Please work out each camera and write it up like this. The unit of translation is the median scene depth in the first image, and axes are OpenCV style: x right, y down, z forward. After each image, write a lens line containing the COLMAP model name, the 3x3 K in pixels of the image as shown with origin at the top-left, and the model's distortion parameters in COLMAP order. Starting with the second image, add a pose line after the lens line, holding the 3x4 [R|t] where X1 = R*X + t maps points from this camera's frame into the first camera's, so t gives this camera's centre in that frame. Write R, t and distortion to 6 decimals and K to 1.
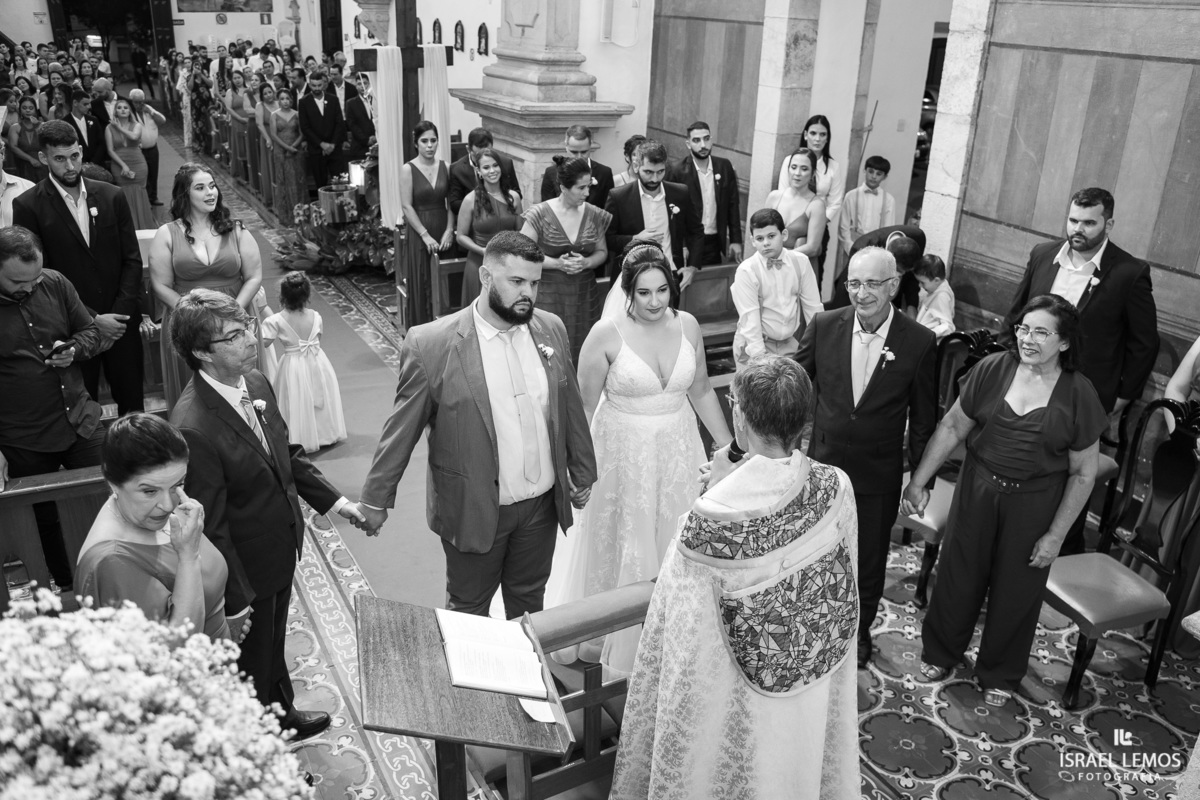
lens RADIAL K [[970.7, 0, 600.0], [0, 970.7, 400.0], [0, 0, 1]] dist [-0.119816, 0.092315]
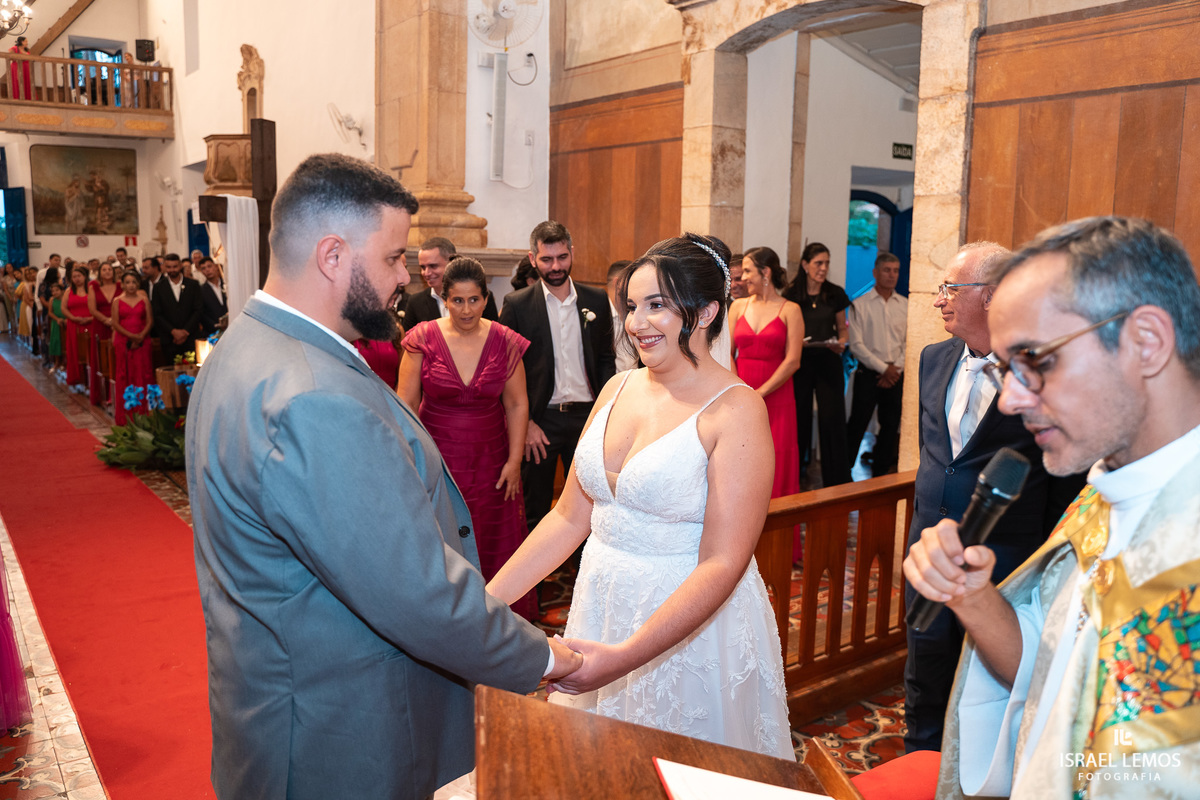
lens RADIAL K [[970.7, 0, 600.0], [0, 970.7, 400.0], [0, 0, 1]] dist [-0.119816, 0.092315]
pose [[0.991773, -0.039422, 0.121791, -0.017013], [0.067403, 0.969652, -0.235015, 0.033452], [-0.108830, 0.241291, 0.964331, 0.216292]]
